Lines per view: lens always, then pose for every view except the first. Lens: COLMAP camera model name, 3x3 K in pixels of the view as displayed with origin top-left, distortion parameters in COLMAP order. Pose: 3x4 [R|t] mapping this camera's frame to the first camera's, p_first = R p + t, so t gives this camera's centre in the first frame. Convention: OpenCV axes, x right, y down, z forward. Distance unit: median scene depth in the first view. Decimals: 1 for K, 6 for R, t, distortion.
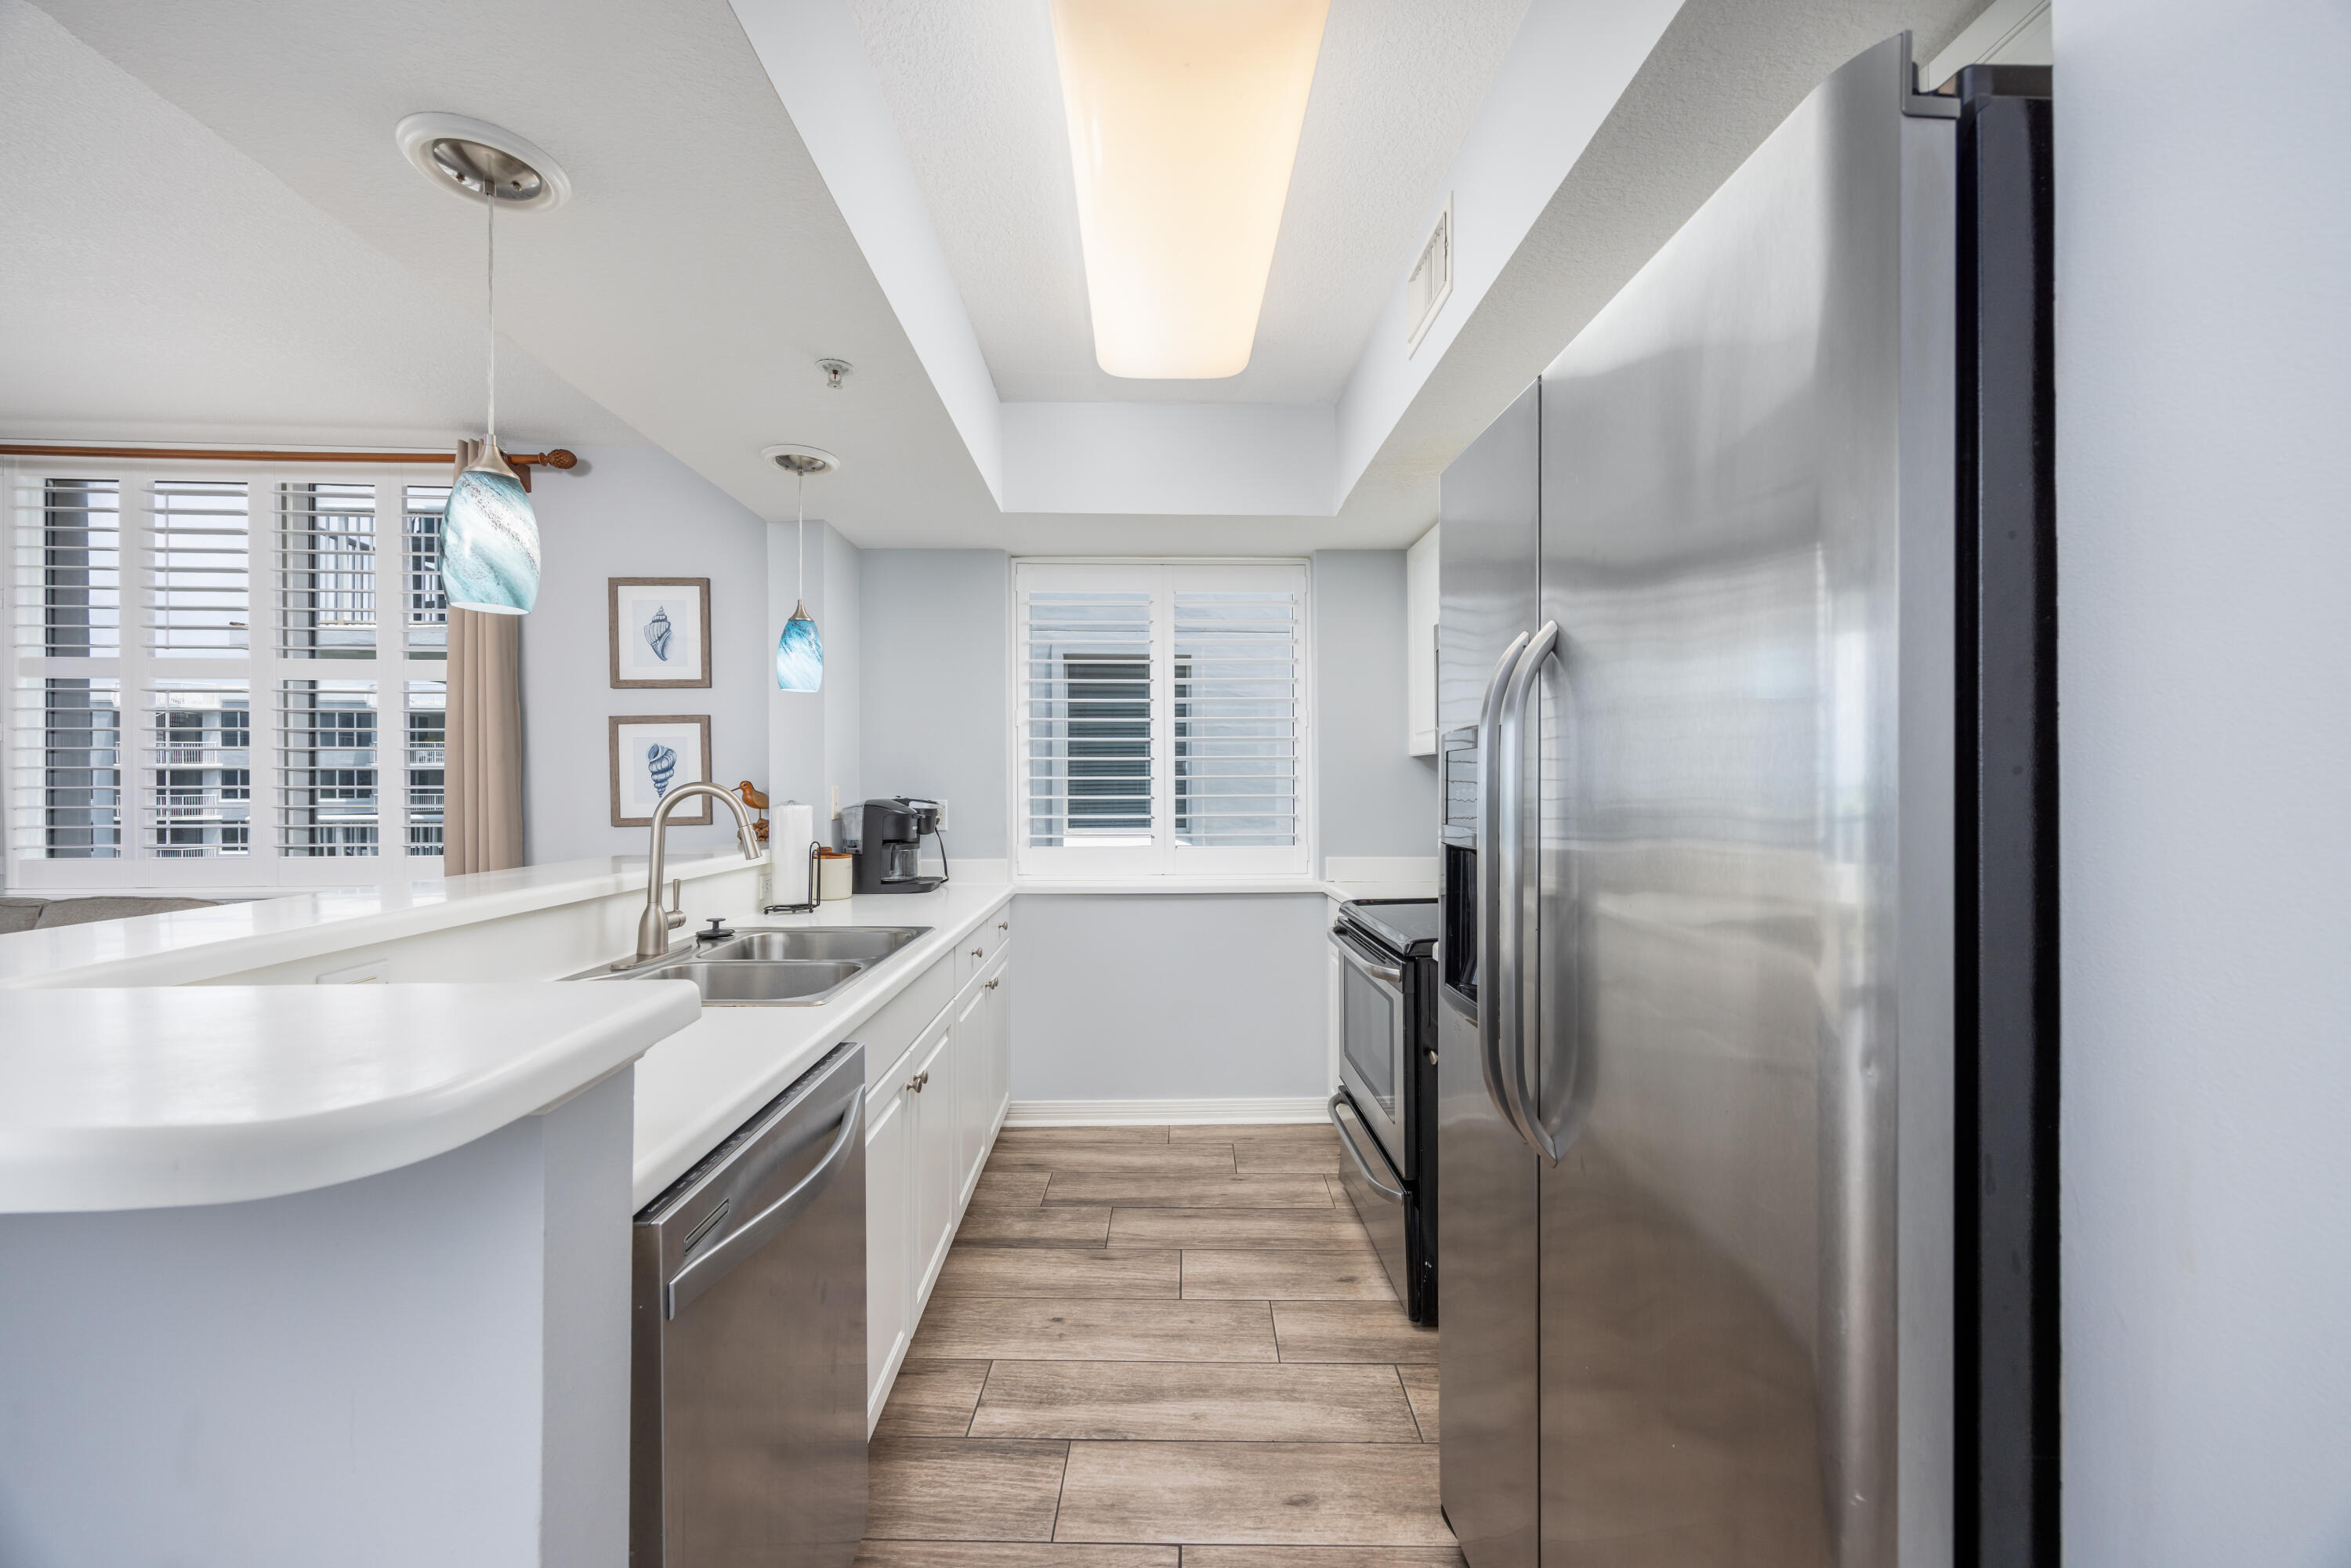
lens RADIAL K [[903.1, 0, 1161.5], [0, 903.1, 794.0], [0, 0, 1]] dist [-0.001836, 0.000443]
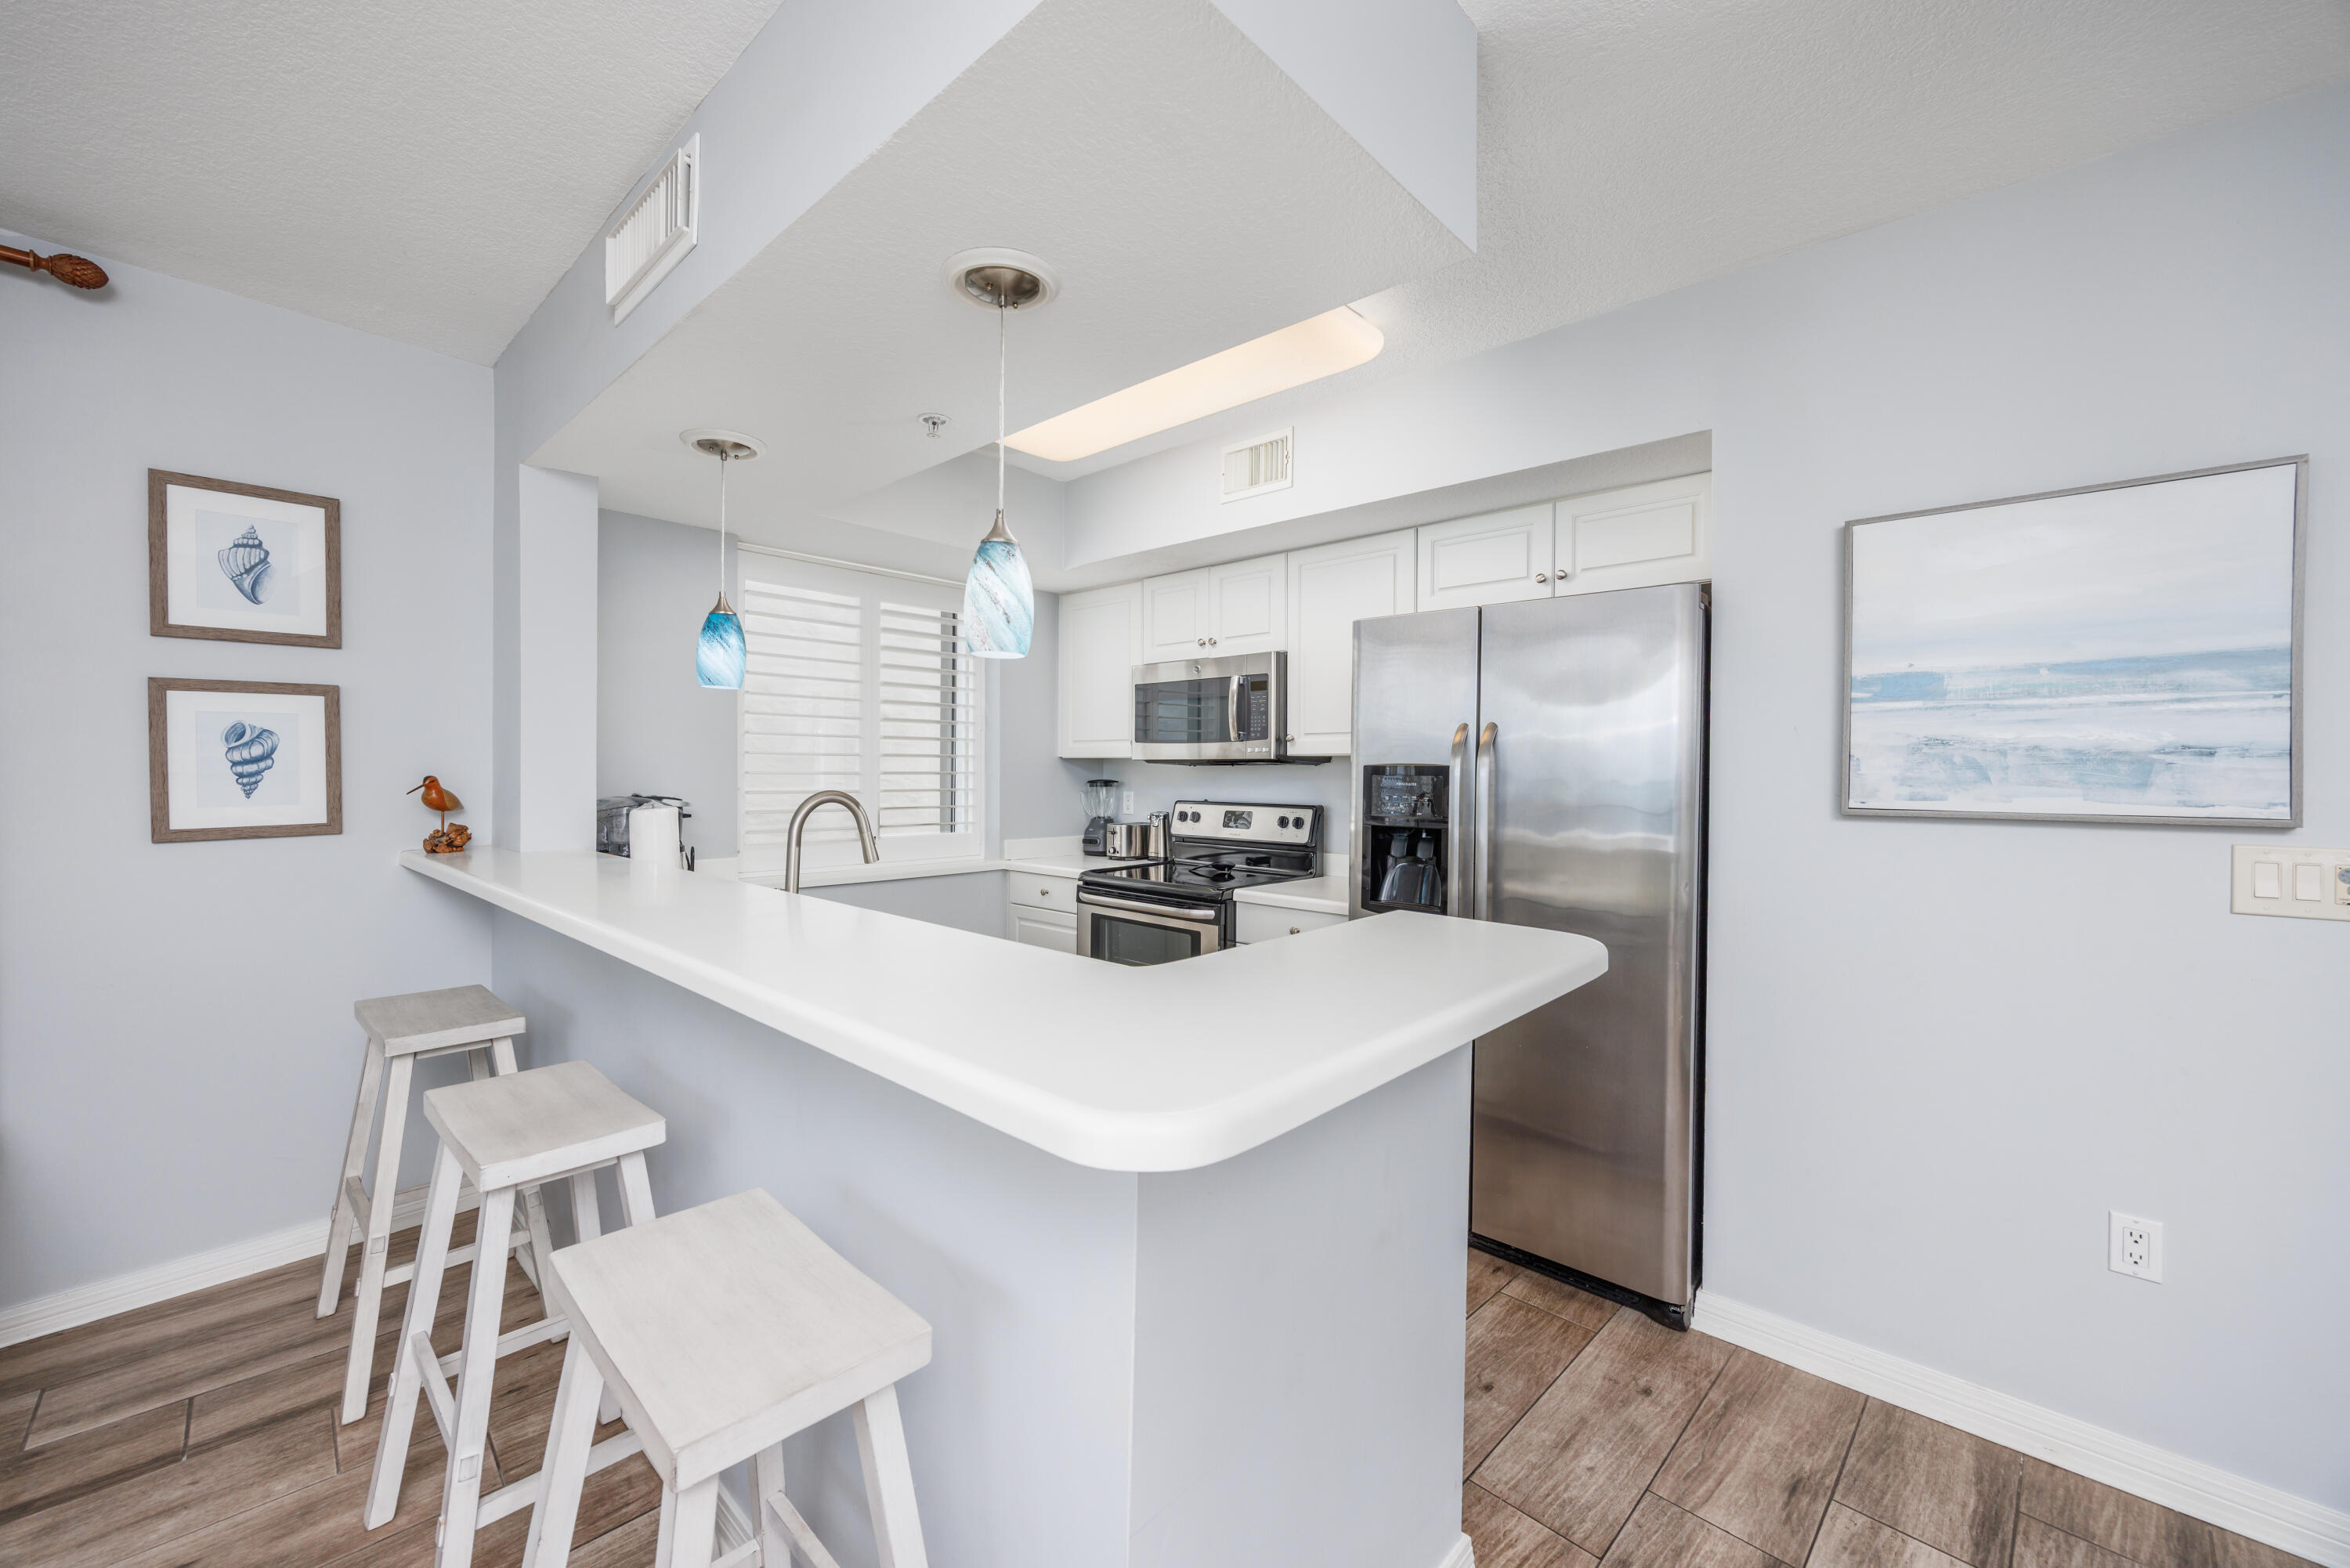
lens RADIAL K [[902.7, 0, 1163.1], [0, 902.7, 782.9], [0, 0, 1]] dist [-0.001836, 0.000443]
pose [[0.698388, -0.000955, 0.715719, -0.580548], [-0.007699, 0.999931, 0.008848, -0.020432], [-0.715678, -0.011690, 0.698333, 0.000073]]
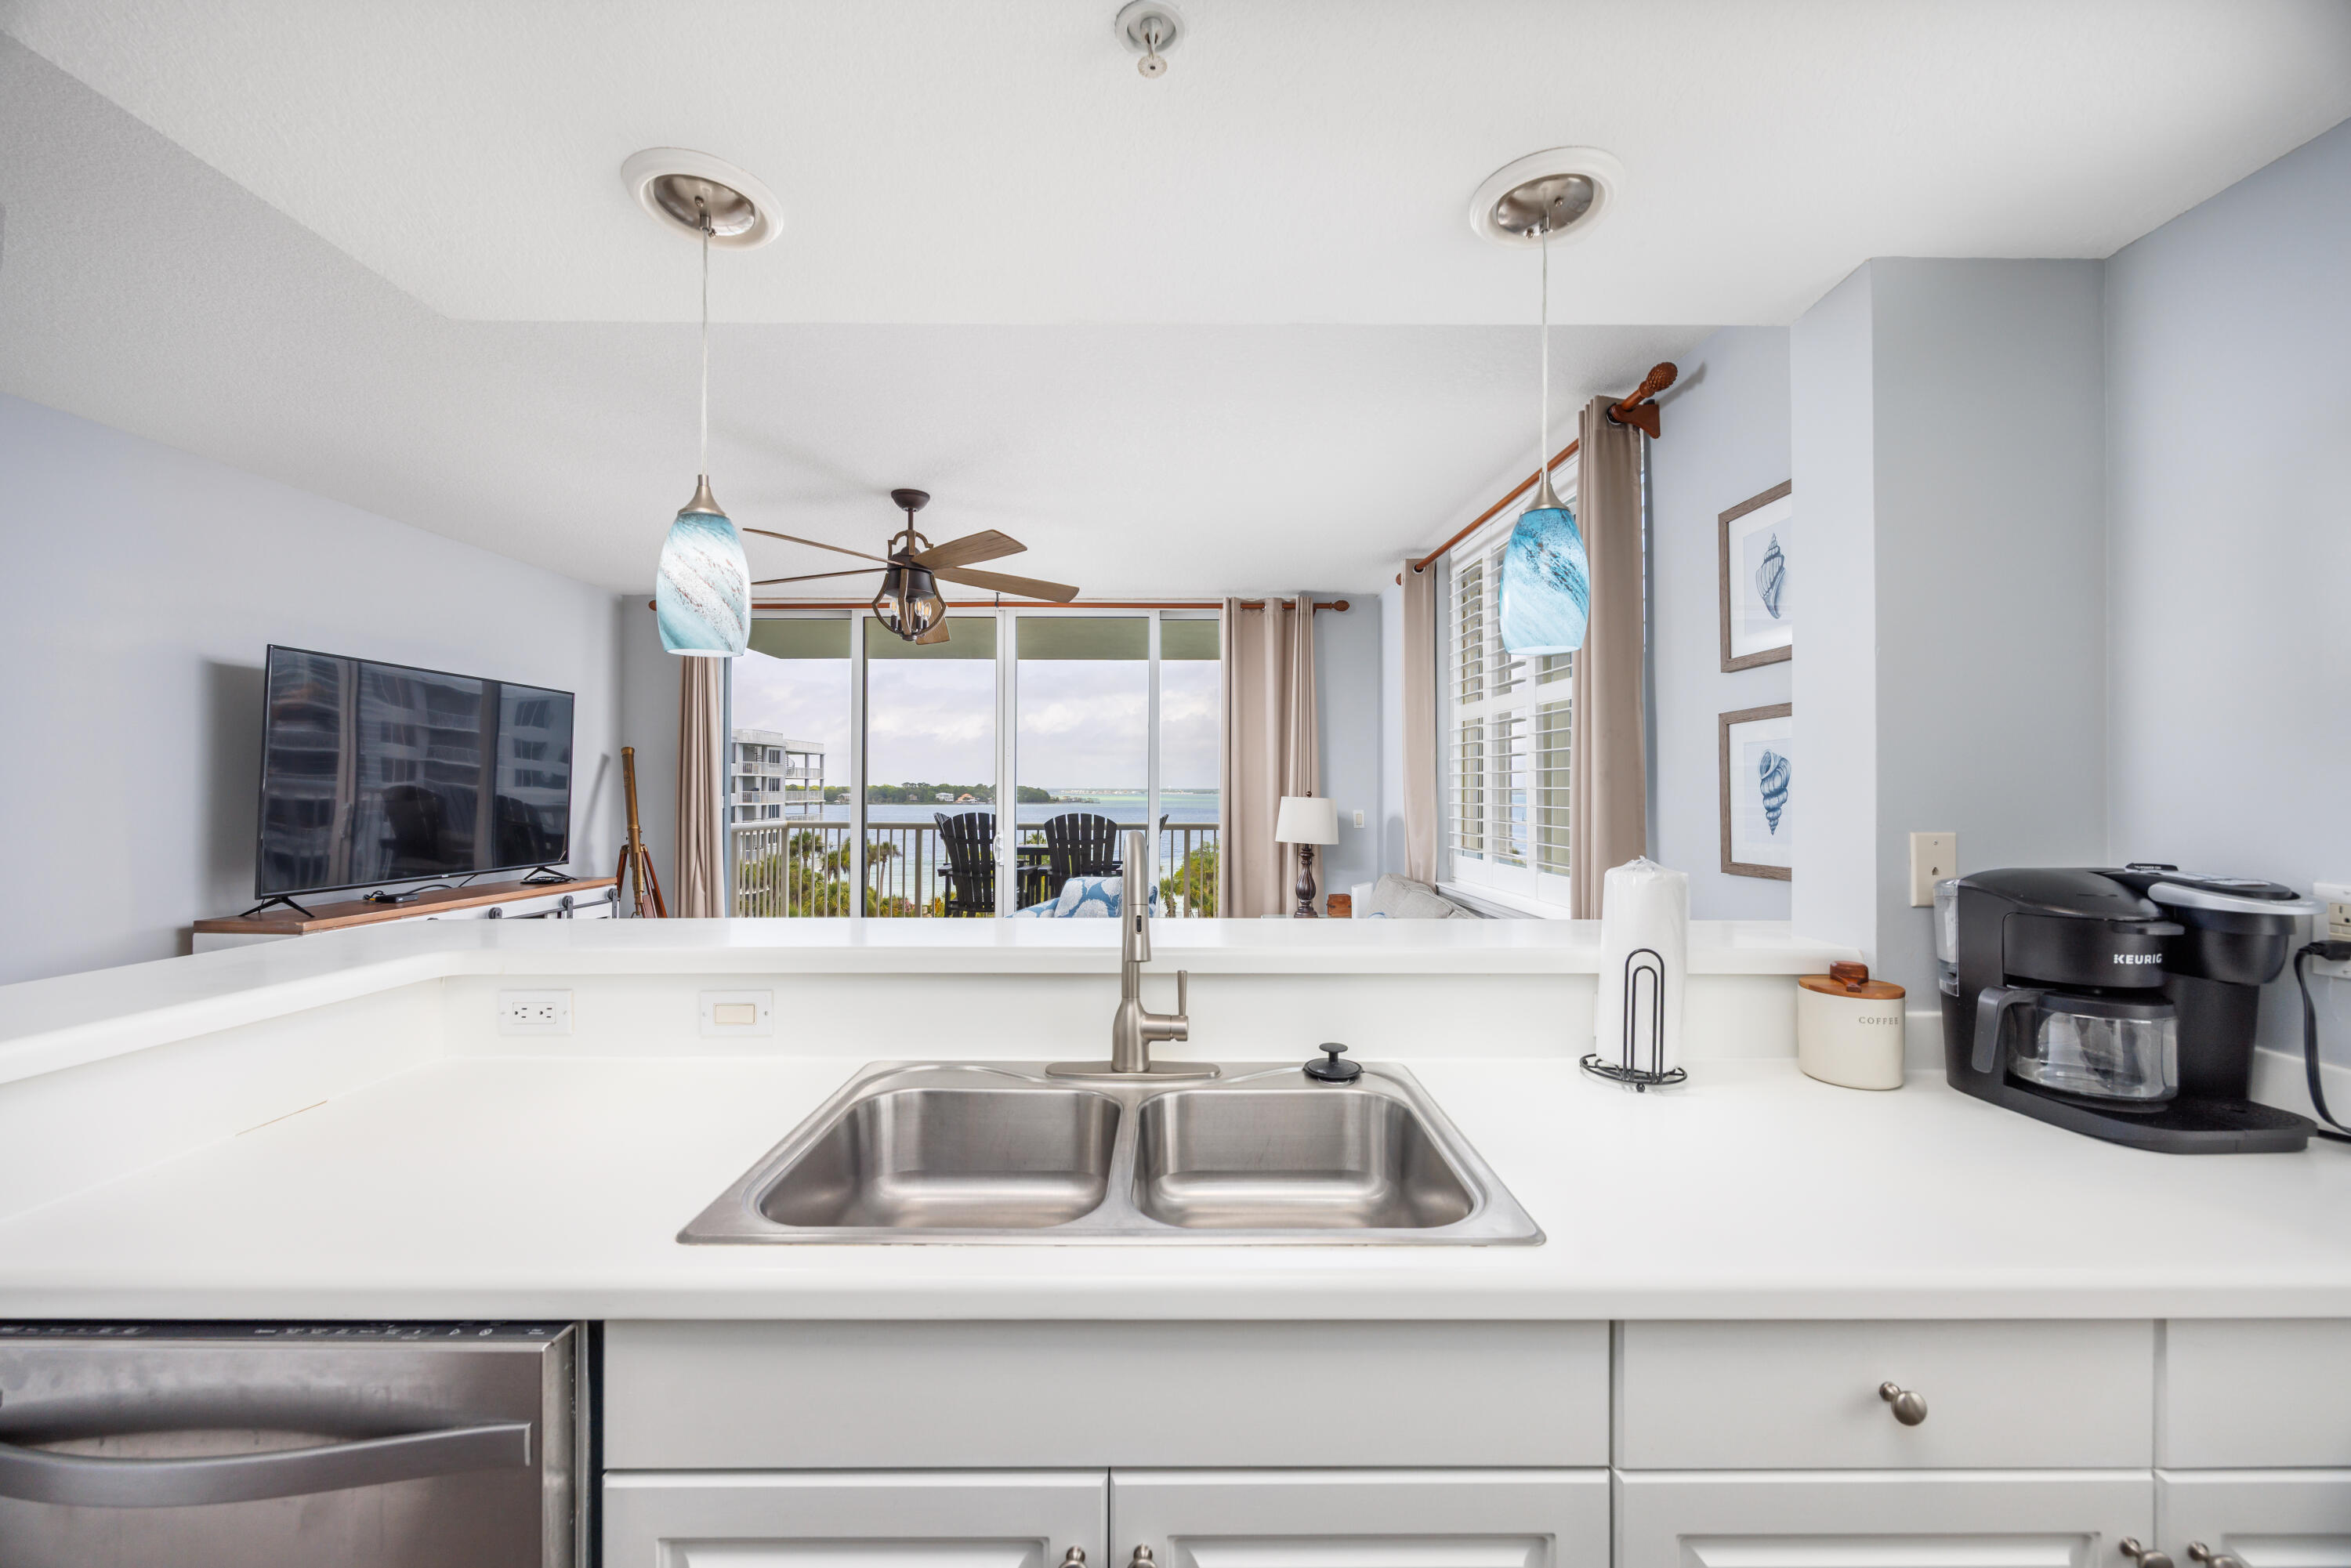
lens RADIAL K [[903.1, 0, 1185.2], [0, 903.1, 787.8], [0, 0, 1]] dist [-0.001836, 0.000443]
pose [[-0.013558, -0.001562, -0.999907, 0.090240], [-0.008723, 0.999961, -0.001444, -0.025480], [0.999870, 0.008703, -0.013571, 0.615535]]
